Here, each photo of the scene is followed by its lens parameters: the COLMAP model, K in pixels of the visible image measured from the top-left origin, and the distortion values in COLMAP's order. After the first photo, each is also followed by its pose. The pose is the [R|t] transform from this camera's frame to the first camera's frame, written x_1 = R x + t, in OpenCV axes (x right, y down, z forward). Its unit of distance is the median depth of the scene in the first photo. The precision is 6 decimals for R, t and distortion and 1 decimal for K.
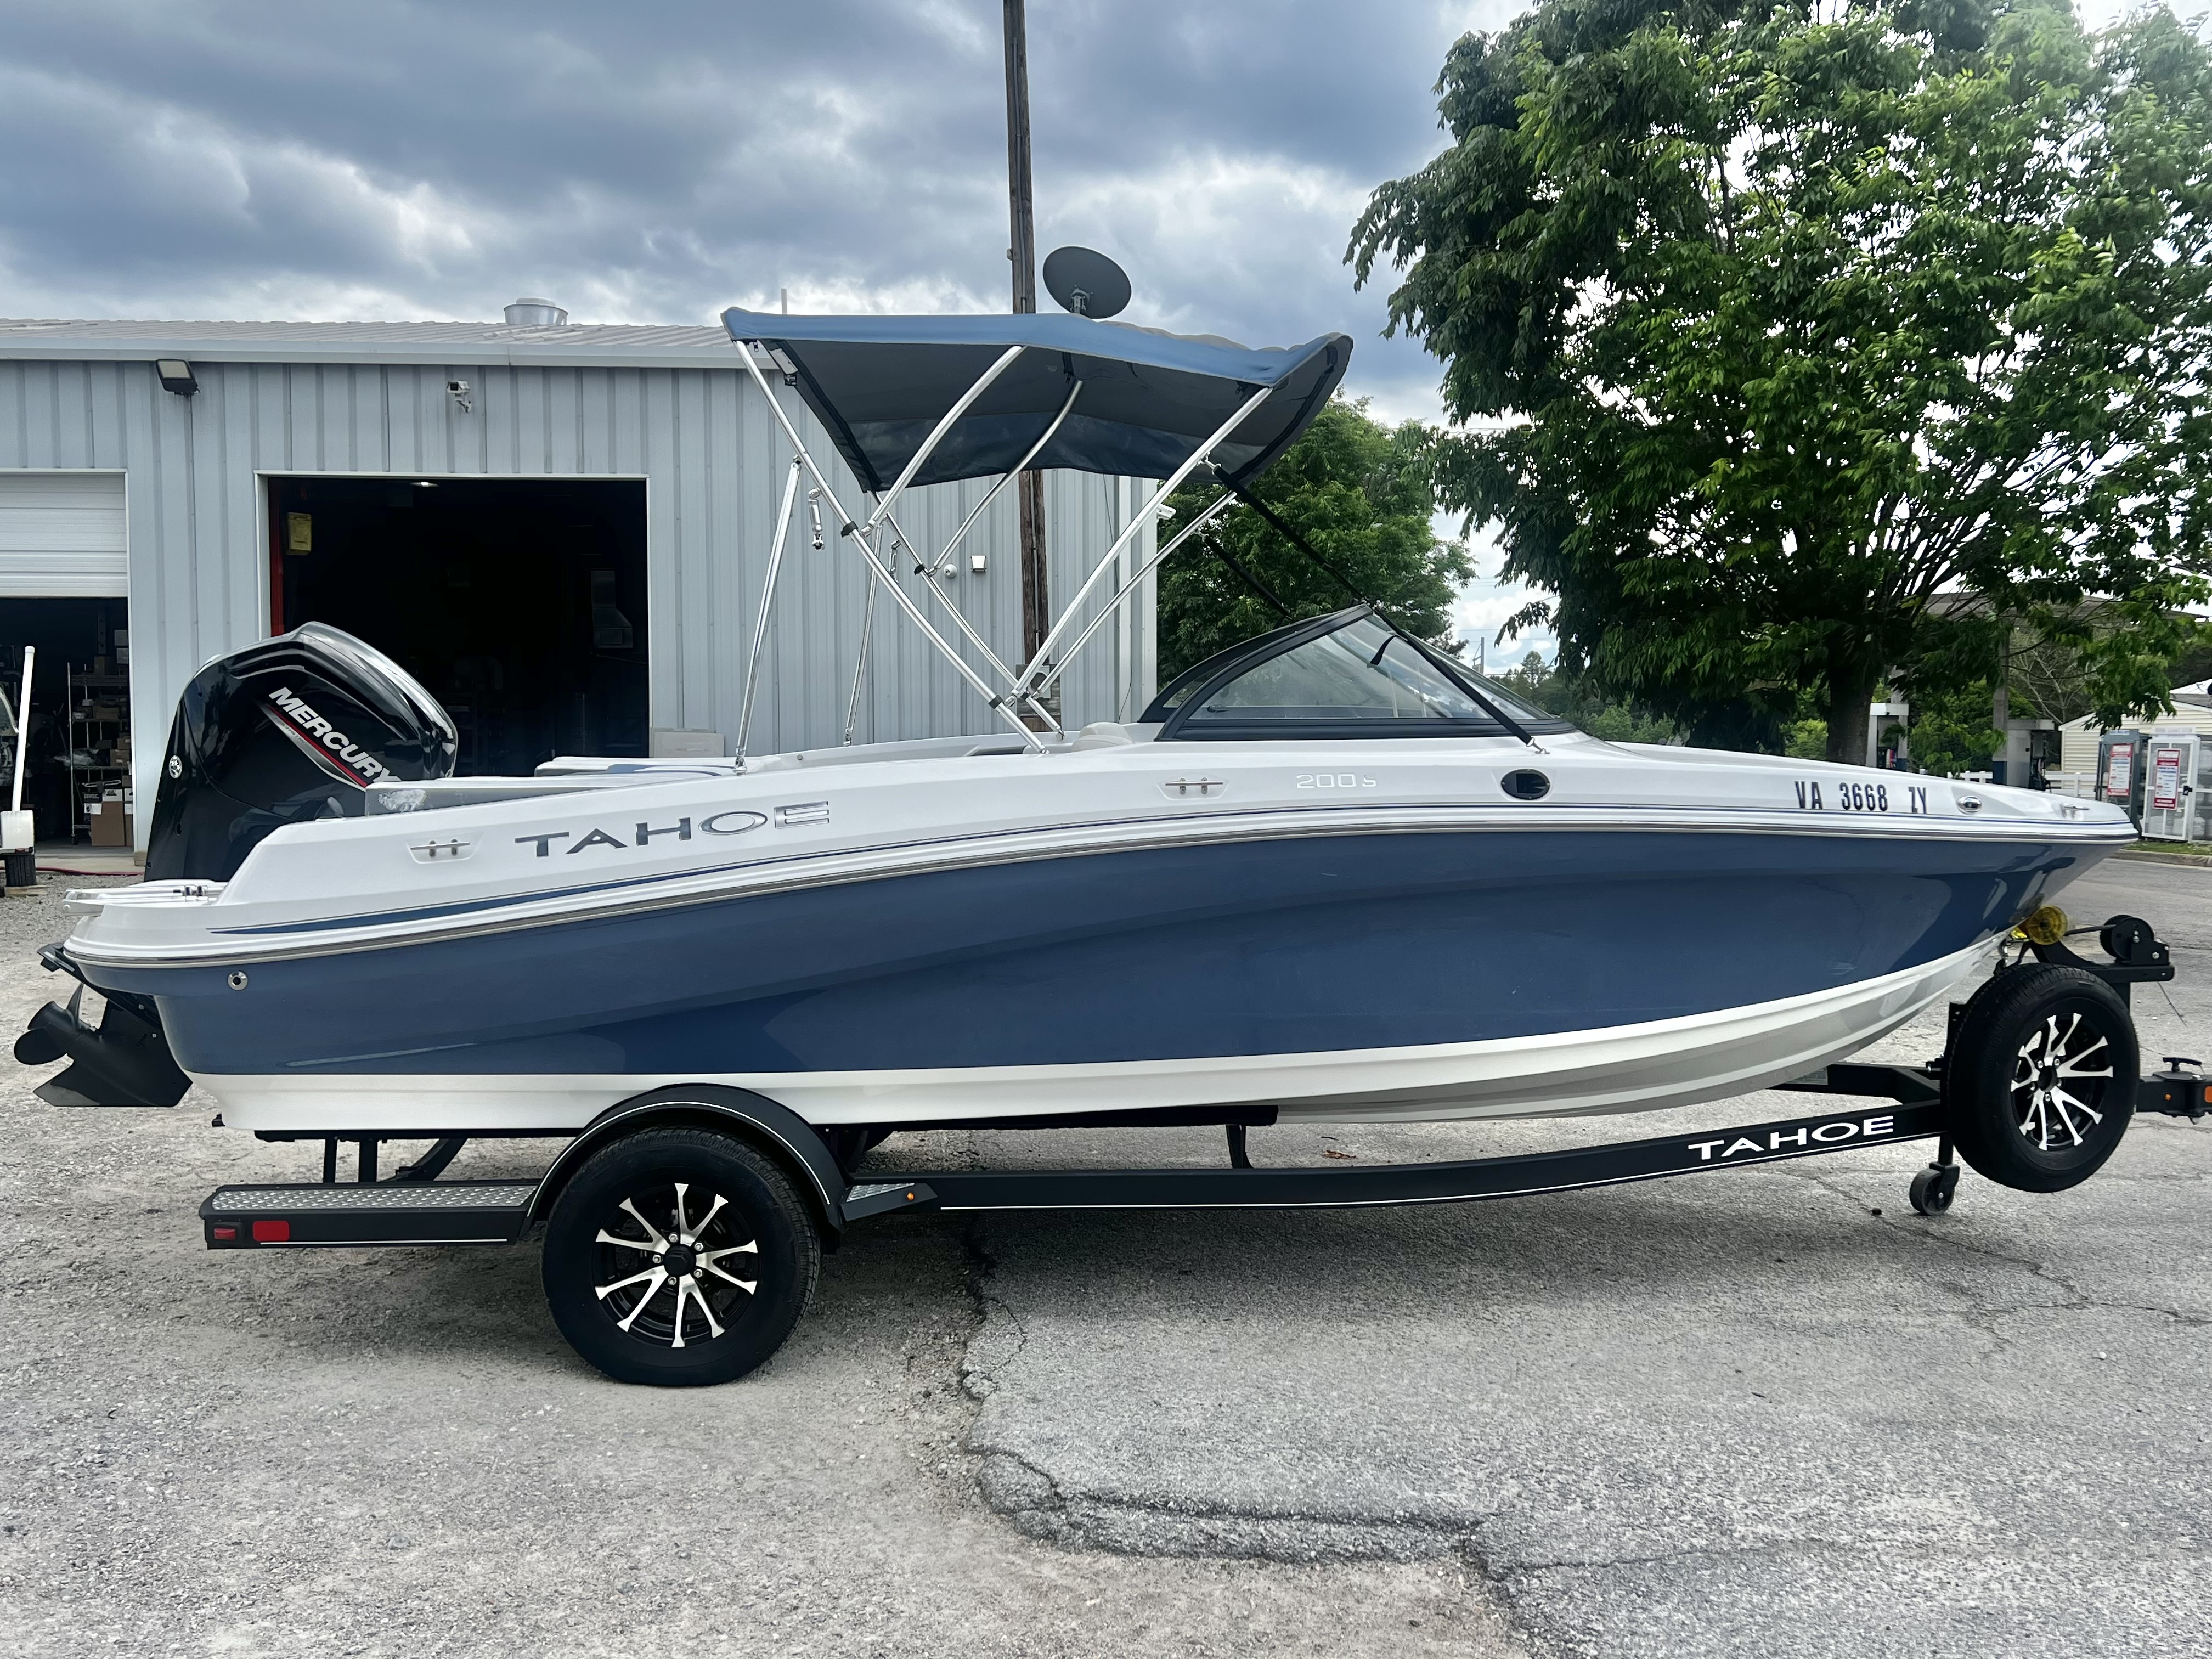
lens RADIAL K [[1917.6, 0, 1106.8], [0, 1917.6, 829.7], [0, 0, 1]] dist [0.026742, -0.002778]
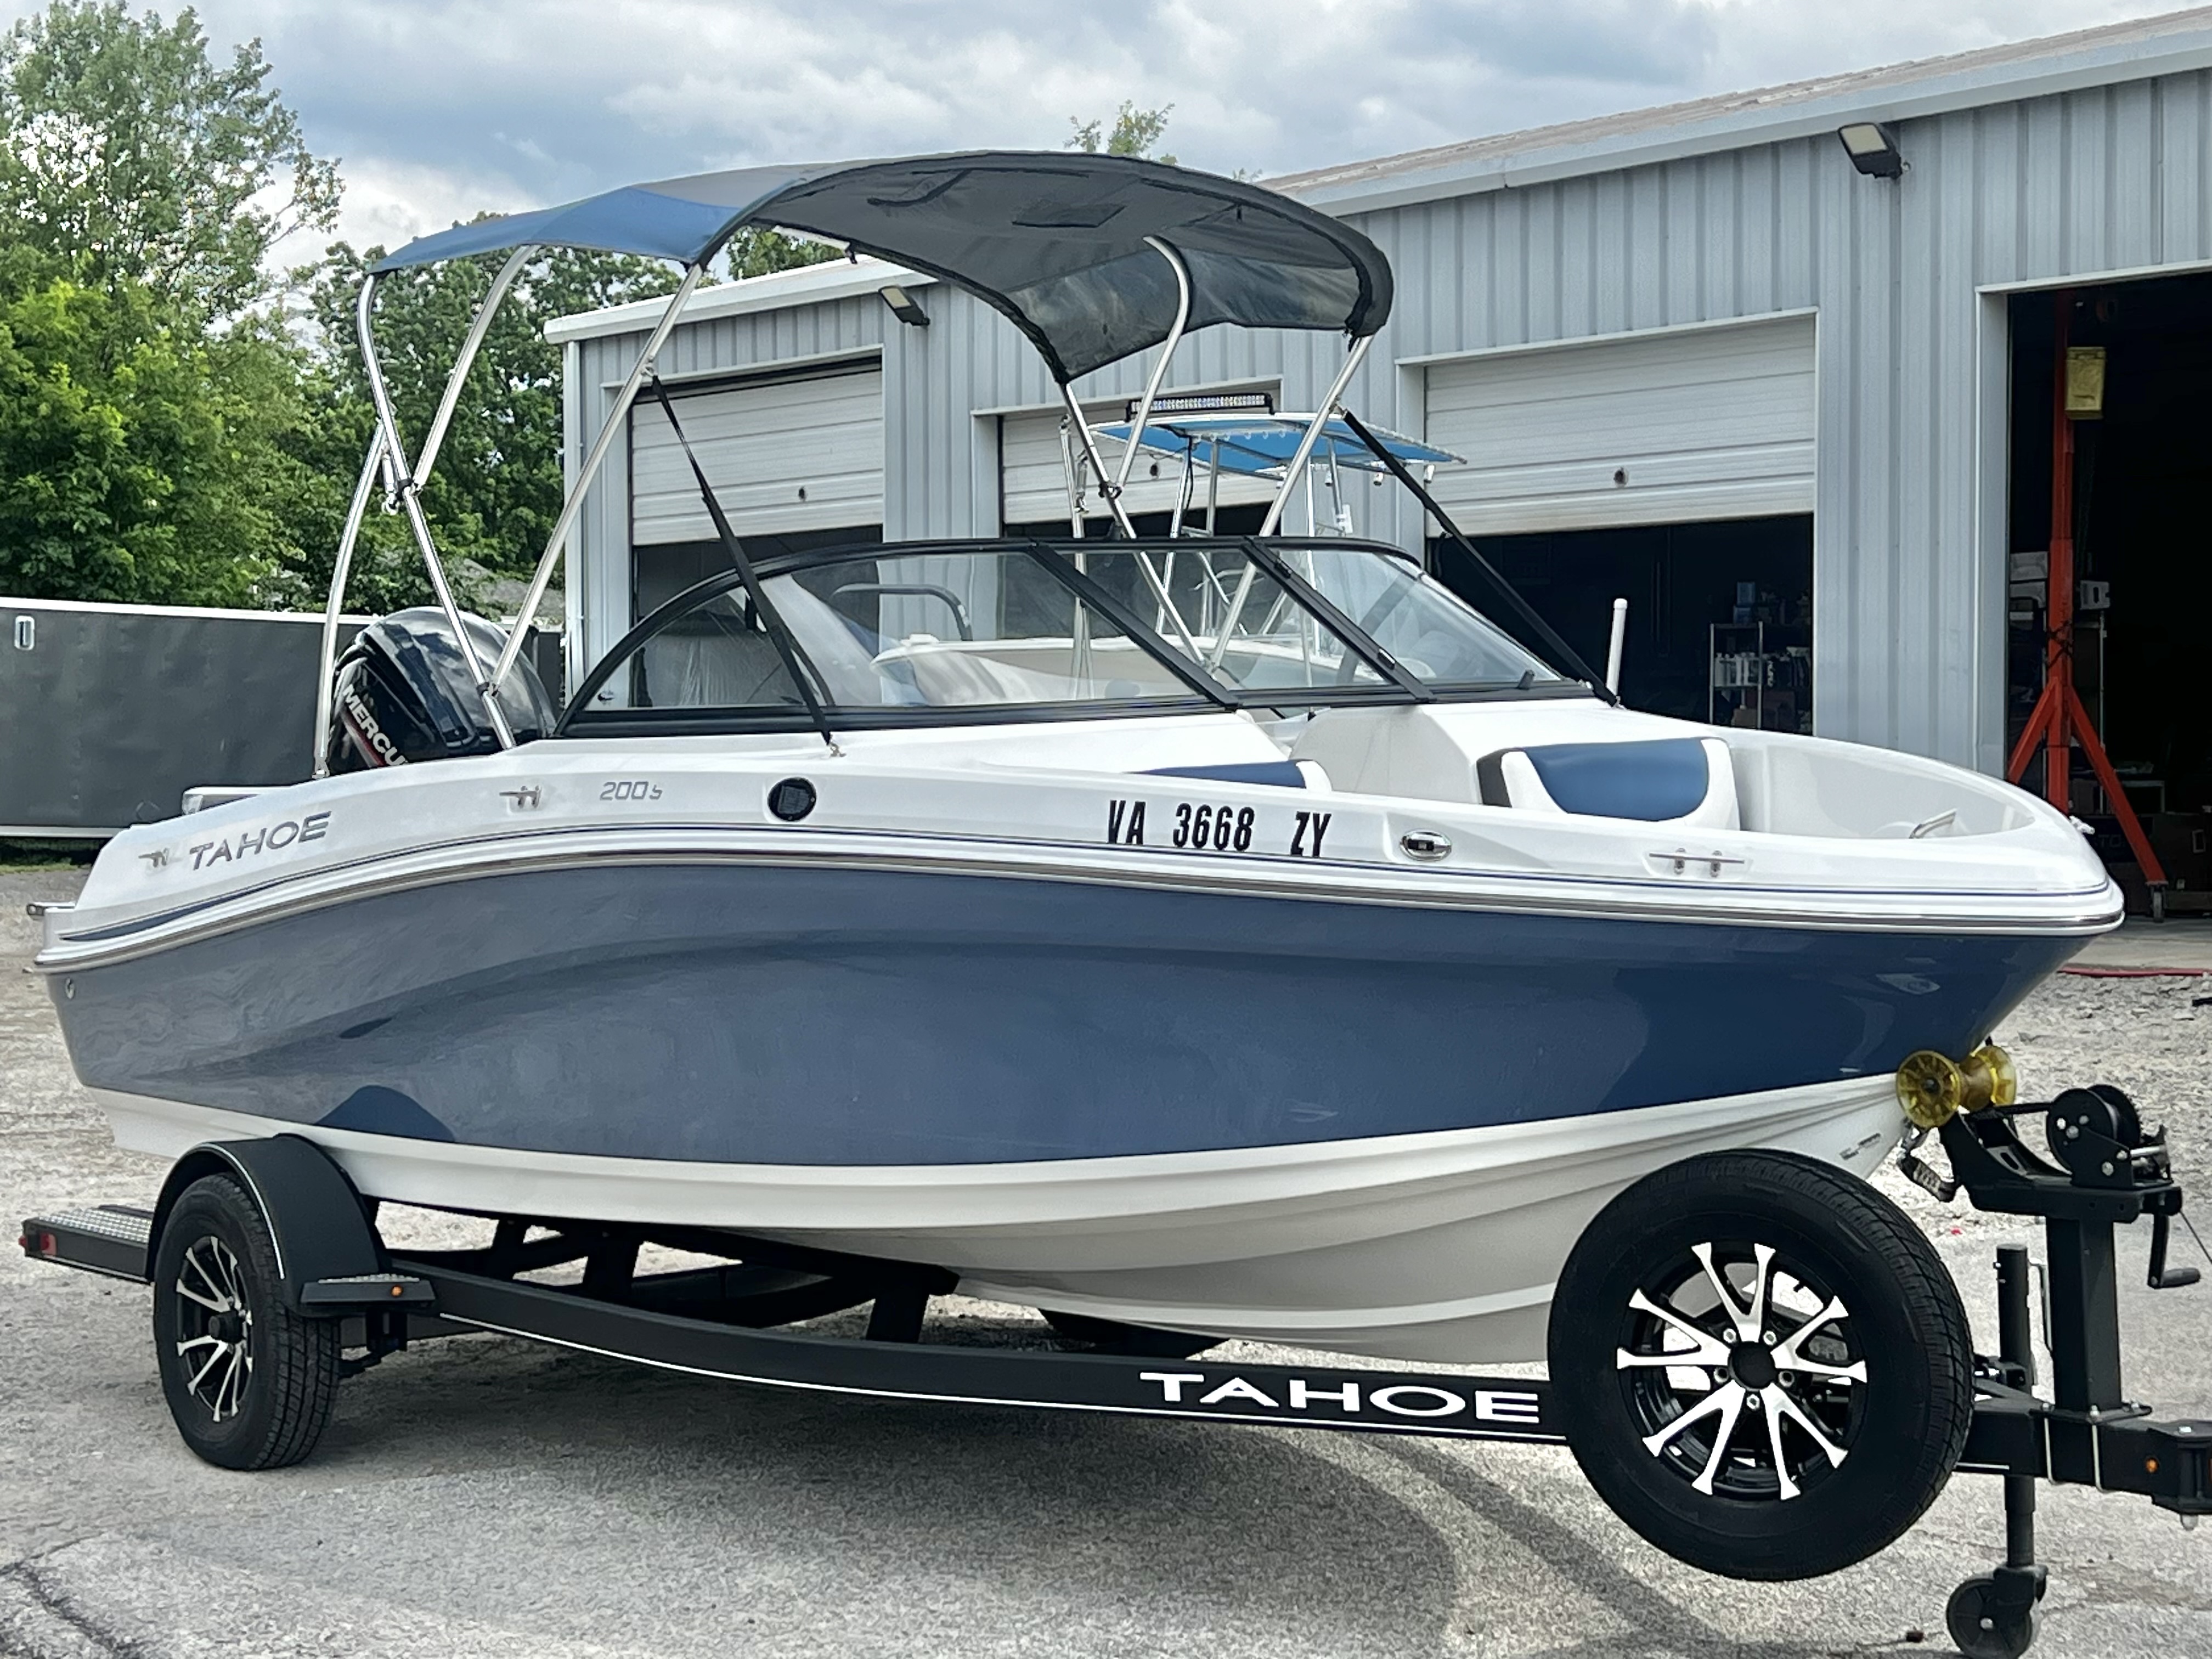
lens RADIAL K [[3966.9, 0, 1106.2], [0, 3966.9, 826.9], [0, 0, 1]] dist [0.140102, 0.000000]
pose [[0.582777, 0.014207, -0.812508, 1.299941], [-0.033803, 0.999406, -0.006770, -0.006584], [0.811928, 0.031411, 0.582911, 0.208959]]
